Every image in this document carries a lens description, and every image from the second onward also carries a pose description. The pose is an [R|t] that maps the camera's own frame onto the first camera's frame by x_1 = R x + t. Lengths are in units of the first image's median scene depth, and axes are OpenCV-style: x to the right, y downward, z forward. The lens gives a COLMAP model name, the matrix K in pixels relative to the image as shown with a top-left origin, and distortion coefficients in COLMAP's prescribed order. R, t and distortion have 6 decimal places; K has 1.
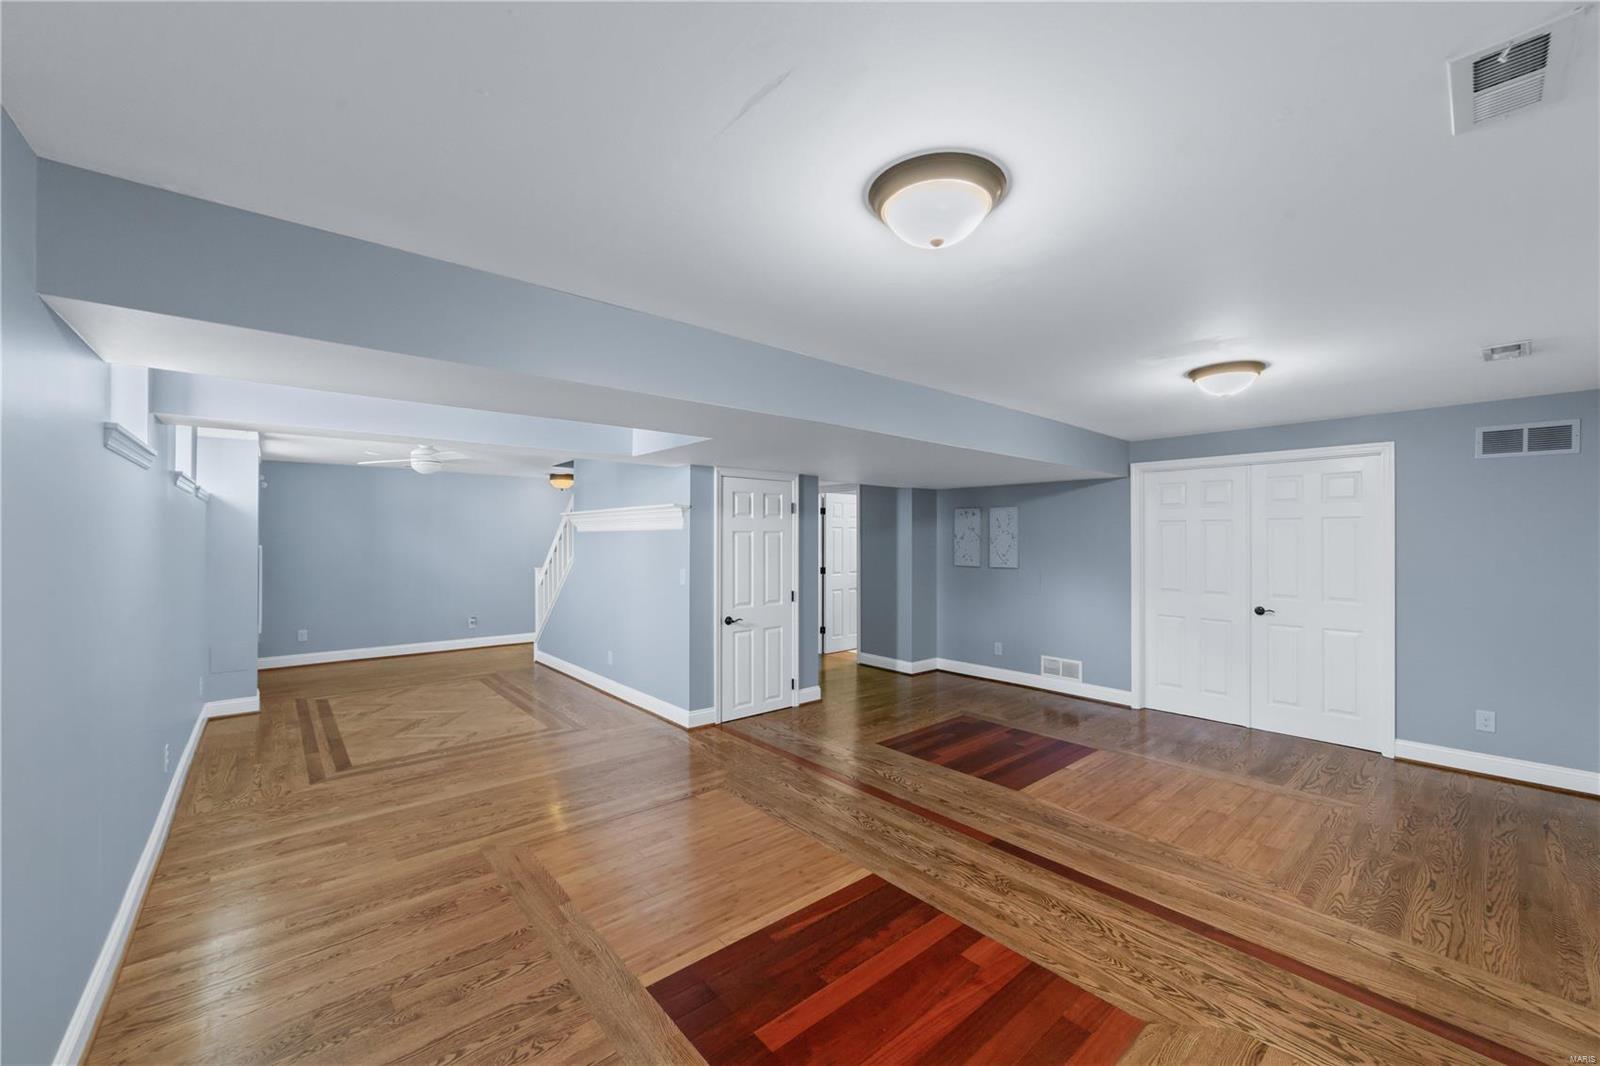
lens RADIAL K [[626.2, 0, 796.6], [0, 626.2, 538.8], [0, 0, 1]] dist [0.001177, 0.000142]
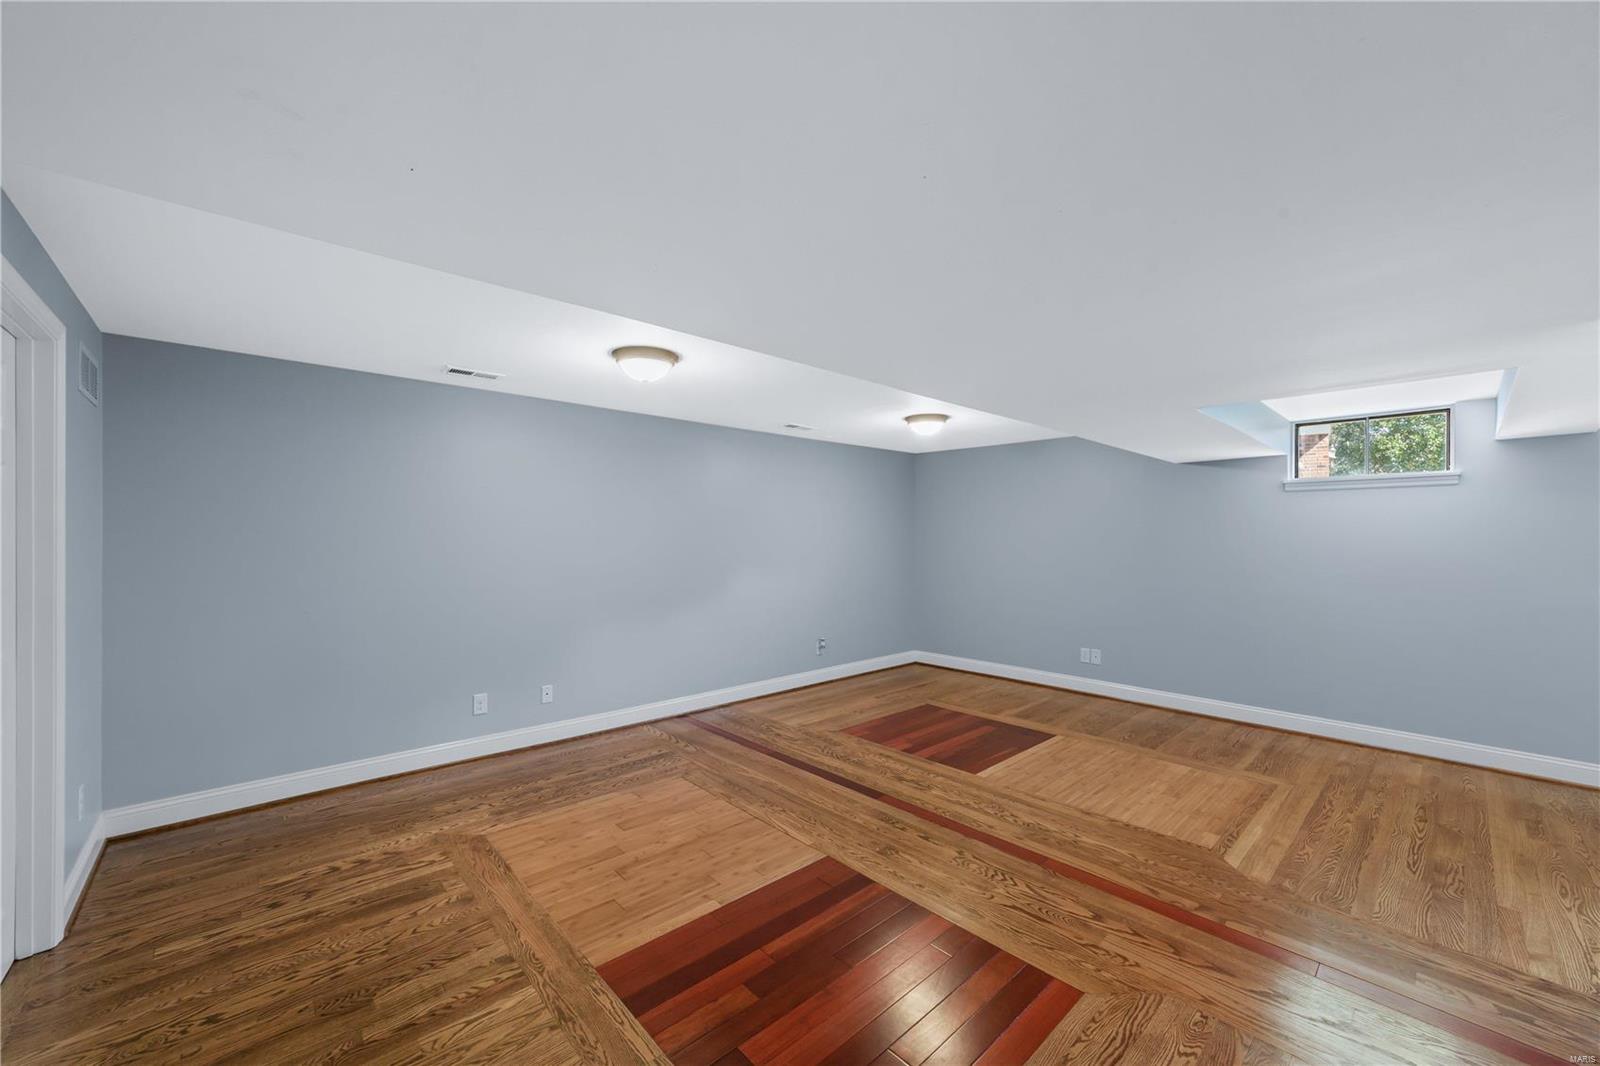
lens RADIAL K [[626.2, 0, 796.6], [0, 626.2, 538.8], [0, 0, 1]] dist [0.001177, 0.000142]
pose [[-0.999266, -0.006565, -0.037753, 0.464728], [-0.006597, 0.999978, 0.000743, 0.021909], [0.037747, 0.000991, -0.999287, 1.936392]]
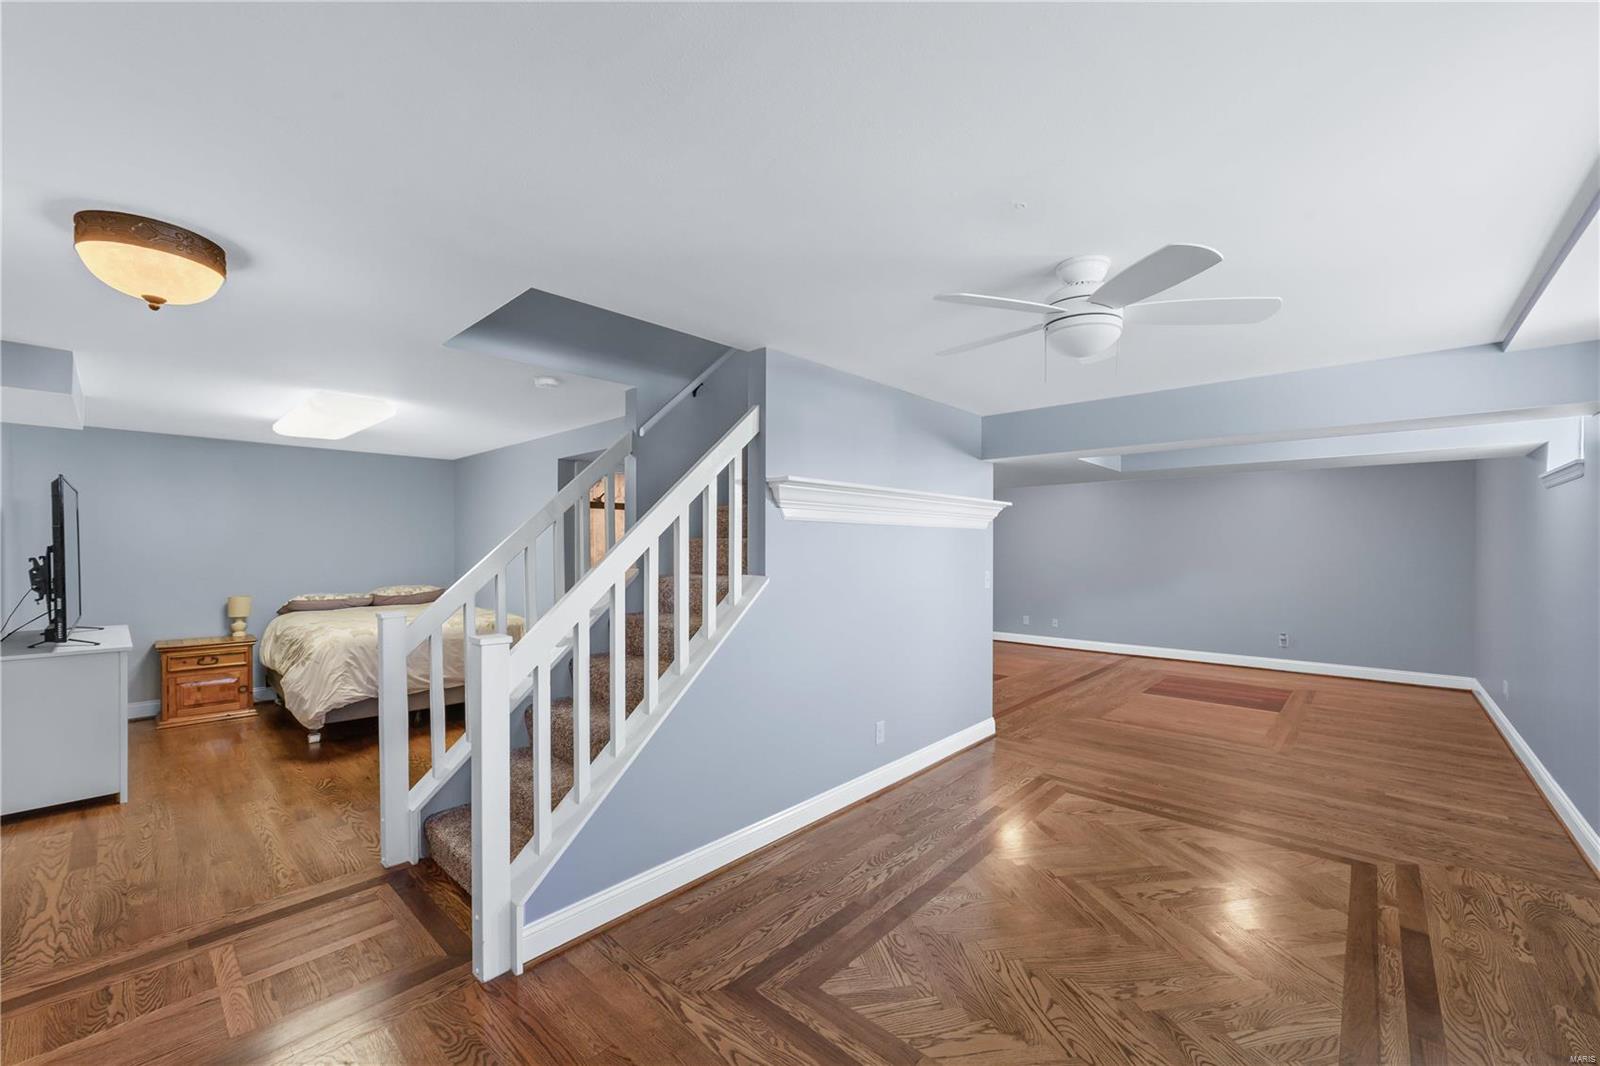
lens RADIAL K [[625.5, 0, 799.6], [0, 625.5, 538.0], [0, 0, 1]] dist [-0.025983, 0.008562]
pose [[-0.124441, 0.008092, 0.992194, -1.577365], [-0.004419, 0.999952, -0.008709, 0.010483], [-0.992217, -0.005468, -0.124399, 2.038172]]
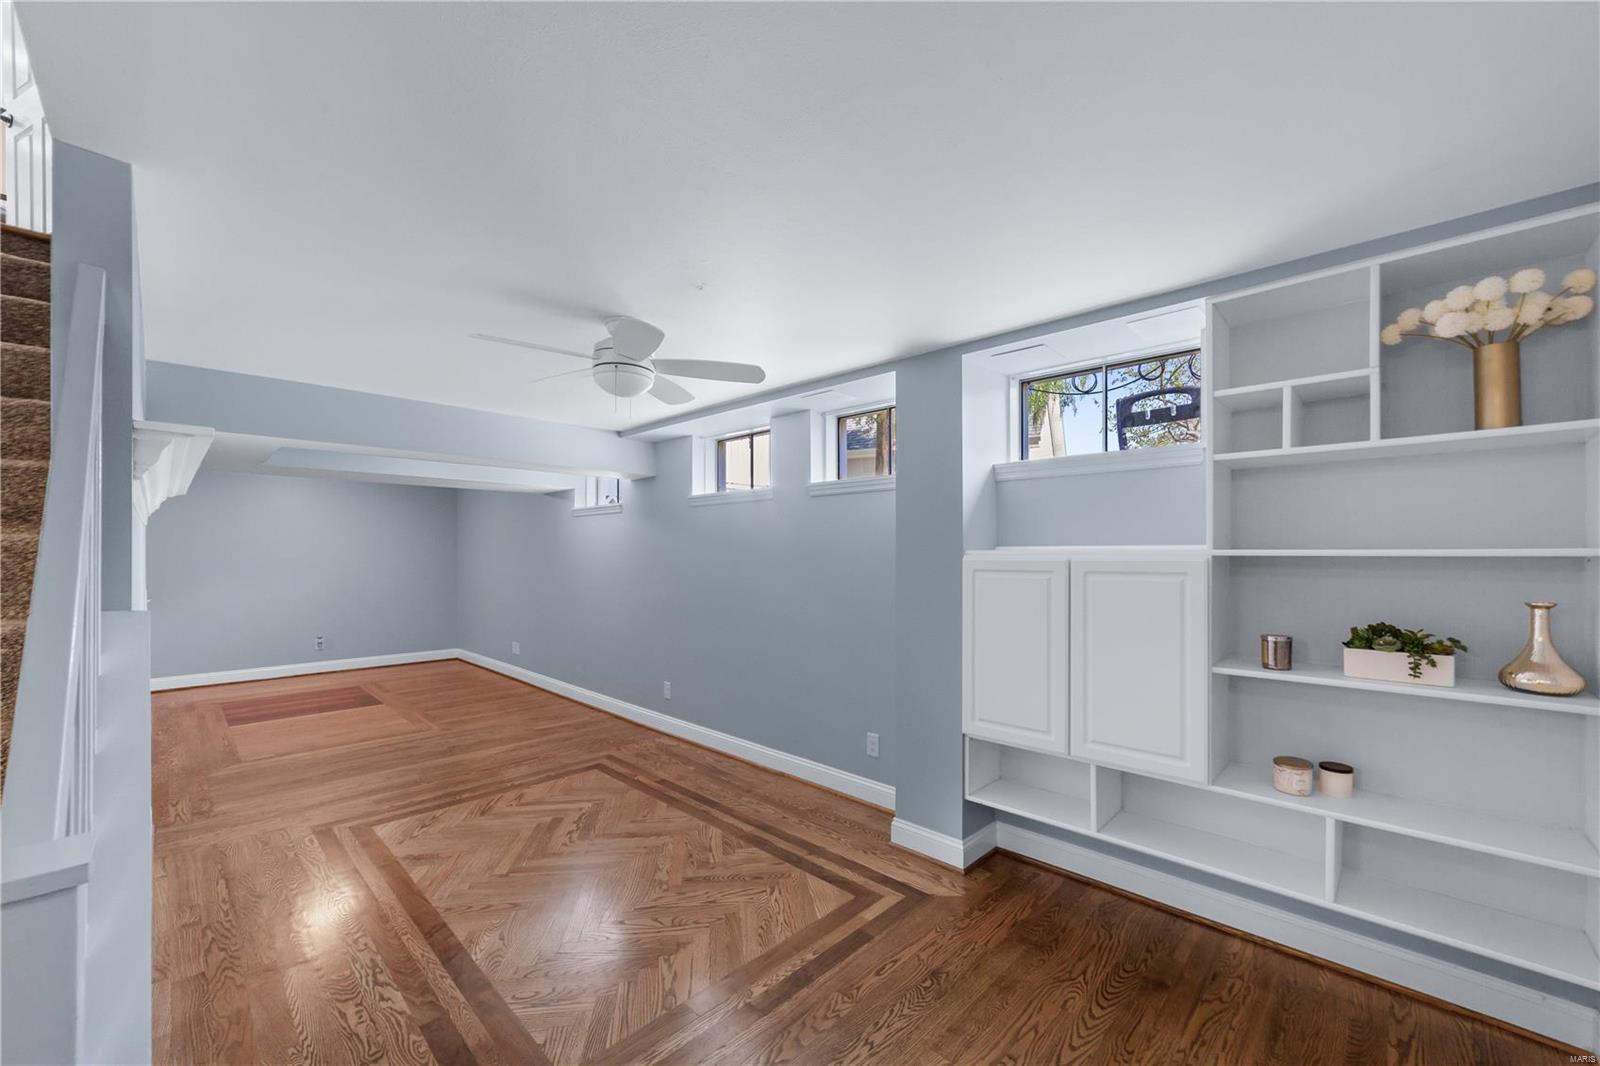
lens RADIAL K [[625.5, 0, 799.6], [0, 625.5, 538.0], [0, 0, 1]] dist [-0.025983, 0.008562]
pose [[-0.995265, -0.008319, -0.096839, -1.128740], [-0.005601, 0.999583, -0.028310, 0.019020], [0.097034, -0.027634, -0.994897, 2.460069]]
